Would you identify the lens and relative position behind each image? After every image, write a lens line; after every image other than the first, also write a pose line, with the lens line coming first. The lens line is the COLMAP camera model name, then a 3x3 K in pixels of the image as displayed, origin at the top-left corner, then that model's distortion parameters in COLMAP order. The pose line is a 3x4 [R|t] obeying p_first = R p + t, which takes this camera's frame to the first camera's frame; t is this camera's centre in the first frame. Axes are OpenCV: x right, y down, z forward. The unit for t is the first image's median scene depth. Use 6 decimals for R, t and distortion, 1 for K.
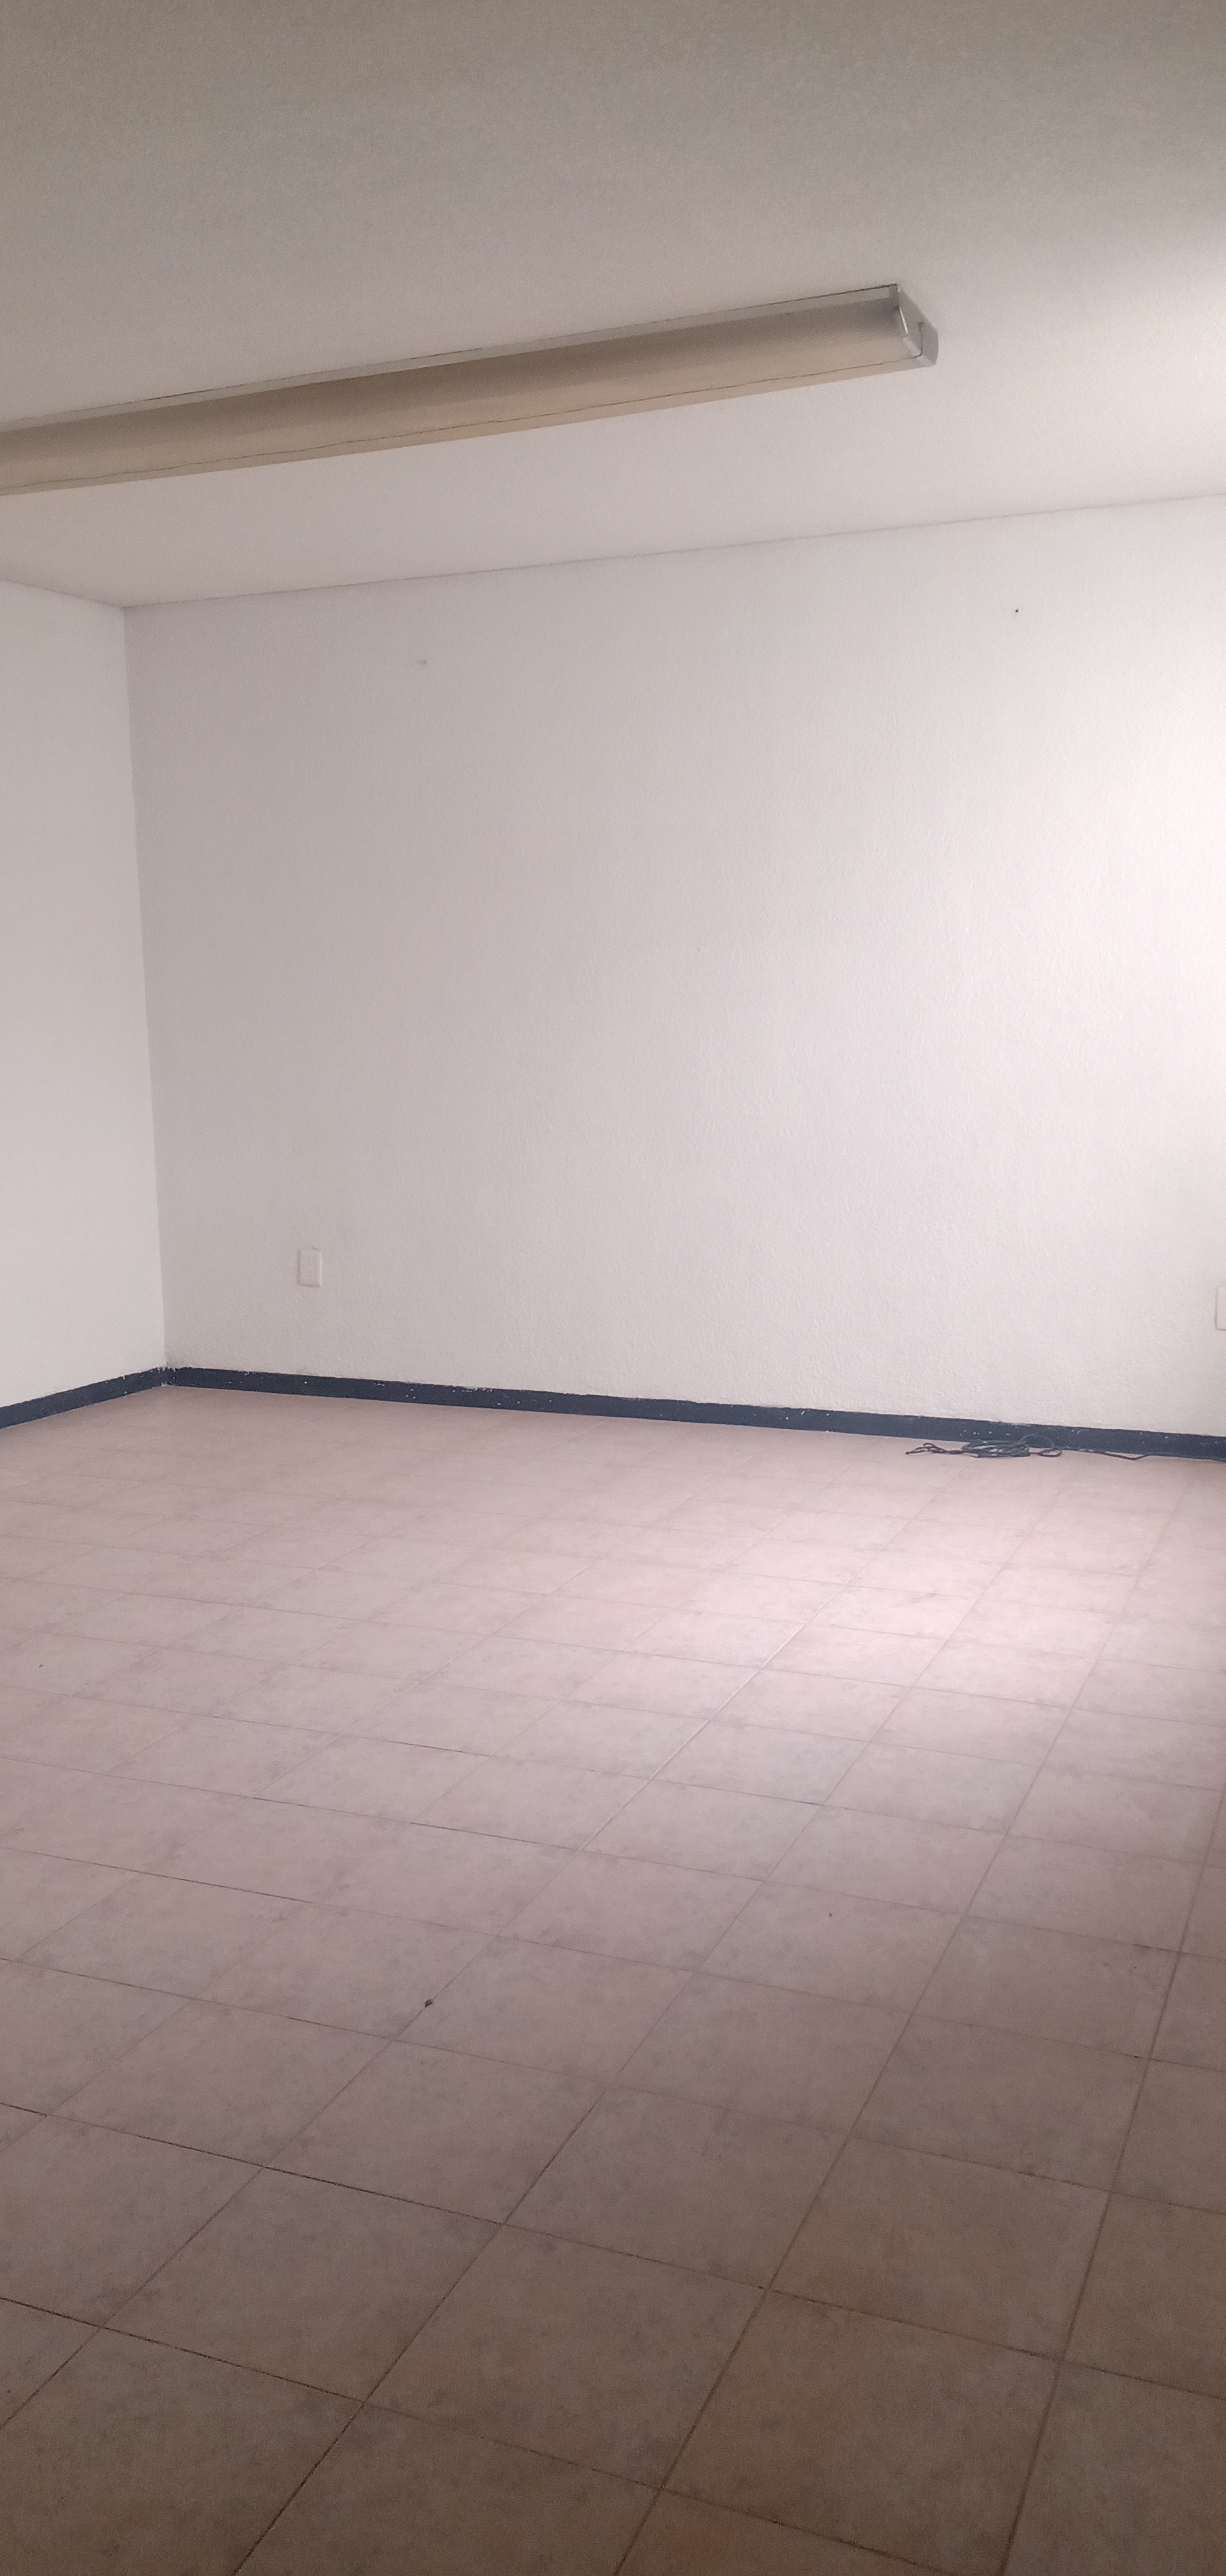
lens RADIAL K [[1997.2, 0, 613.0], [0, 1997.2, 1288.0], [0, 0, 1]] dist [0.088702, -0.153936]
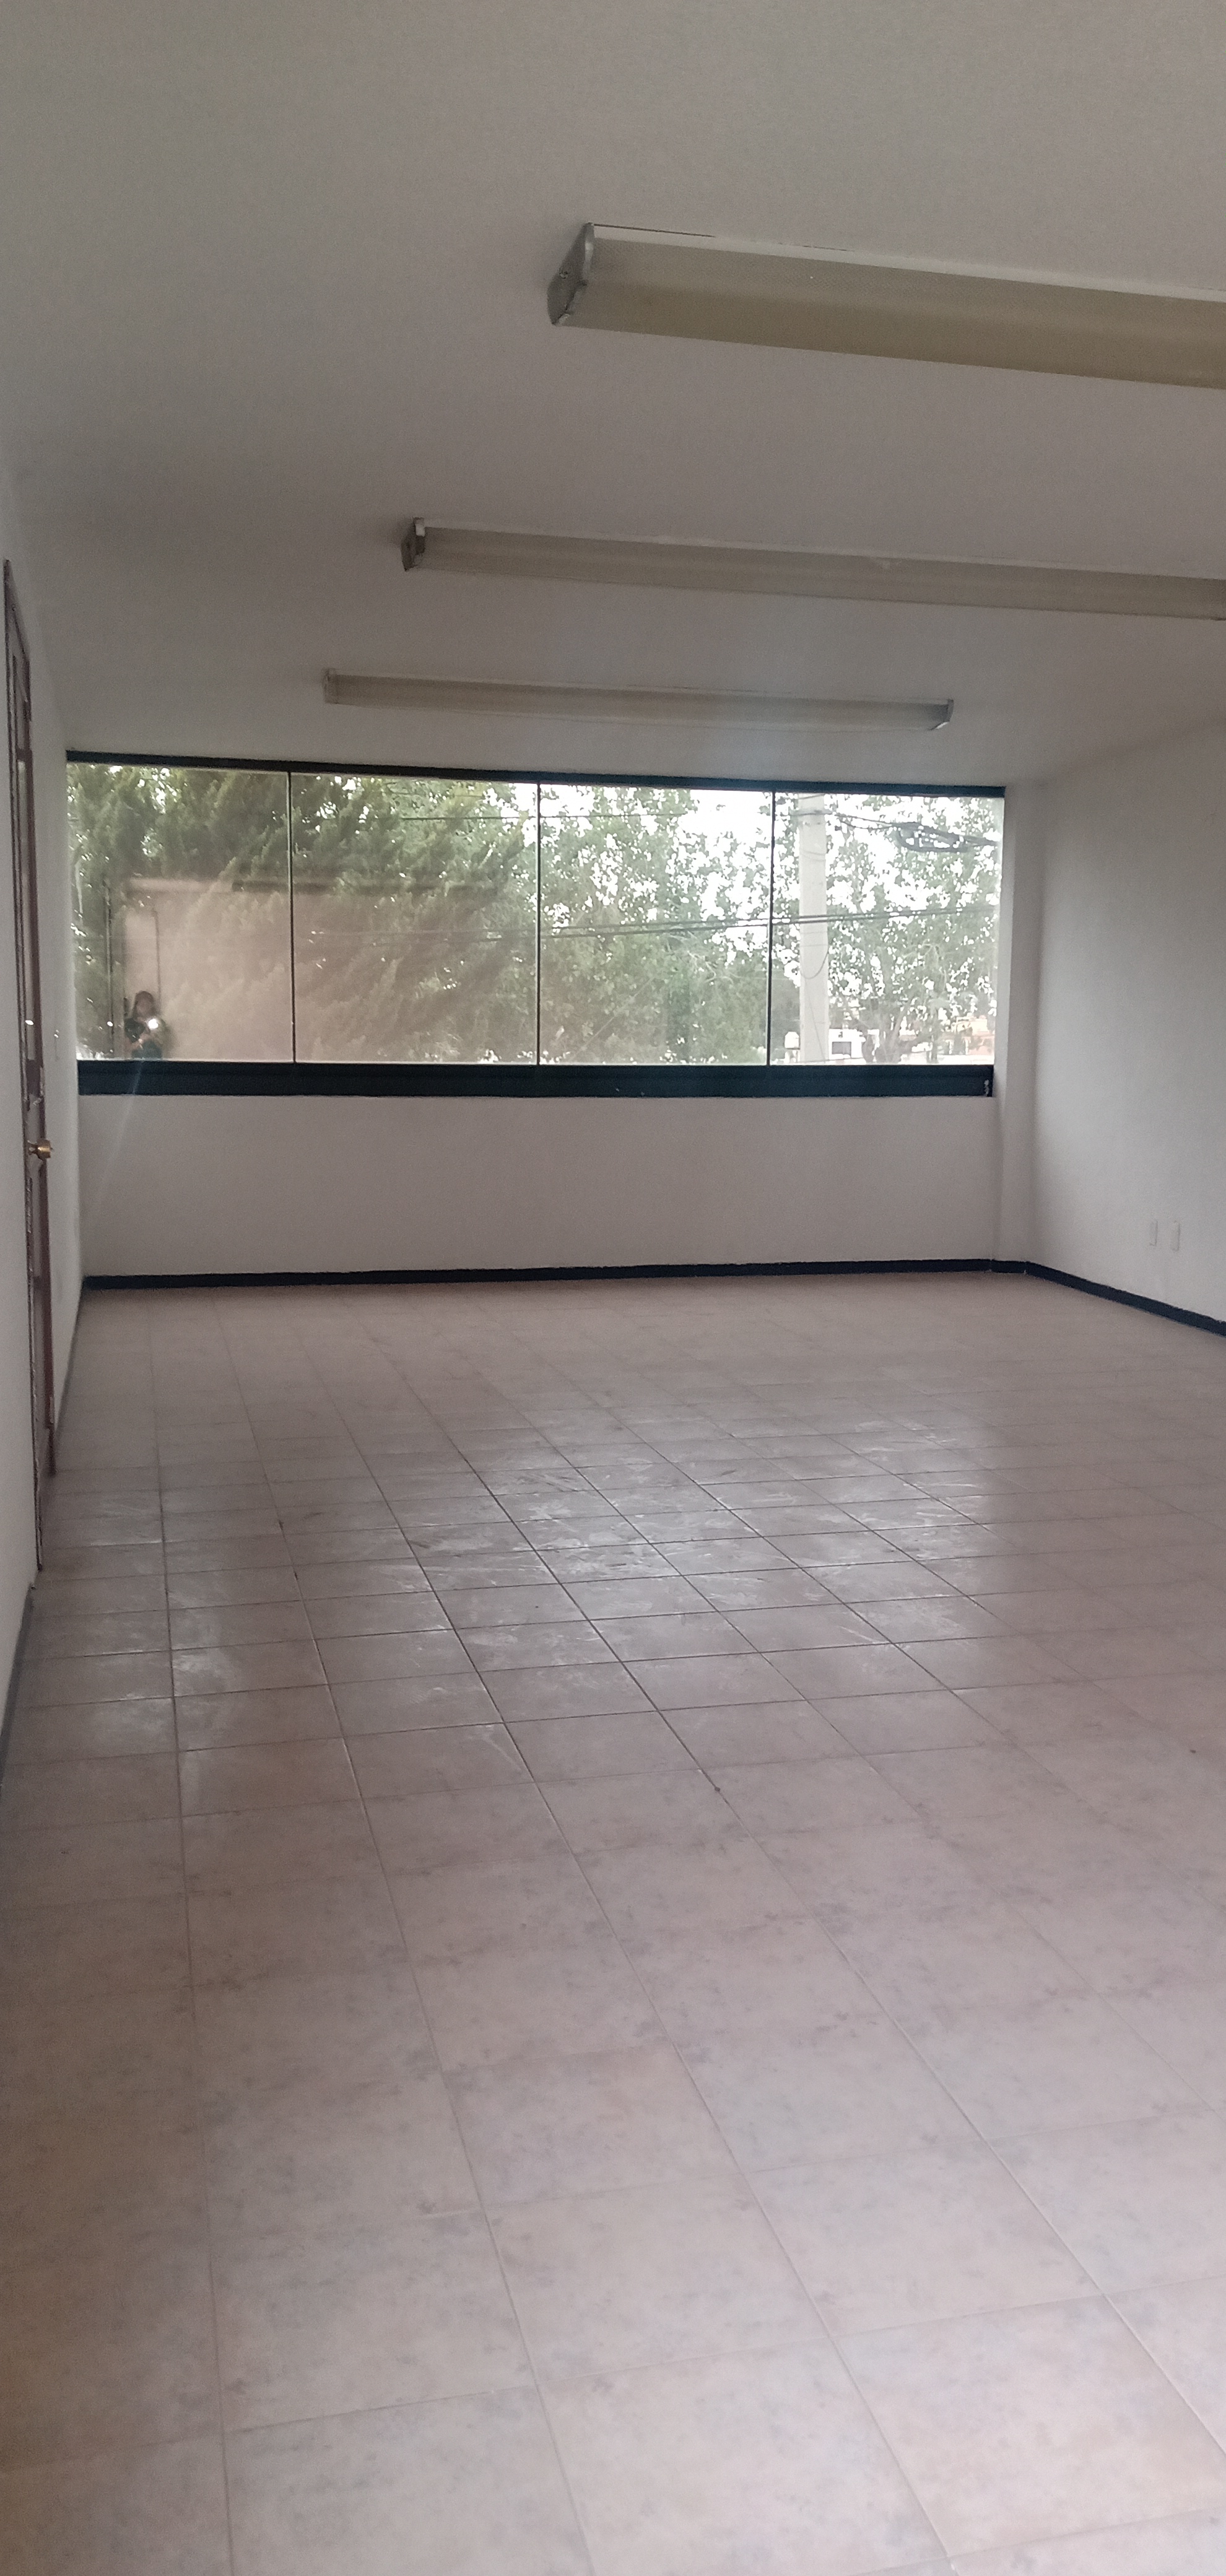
lens RADIAL K [[1965.4, 0, 613.0], [0, 1965.4, 1288.0], [0, 0, 1]] dist [0.218205, -0.145059]
pose [[-0.804172, 0.090378, -0.587485, 0.512556], [-0.077682, 0.963916, 0.254621, -0.209971], [0.589298, 0.250396, -0.768133, 1.380889]]
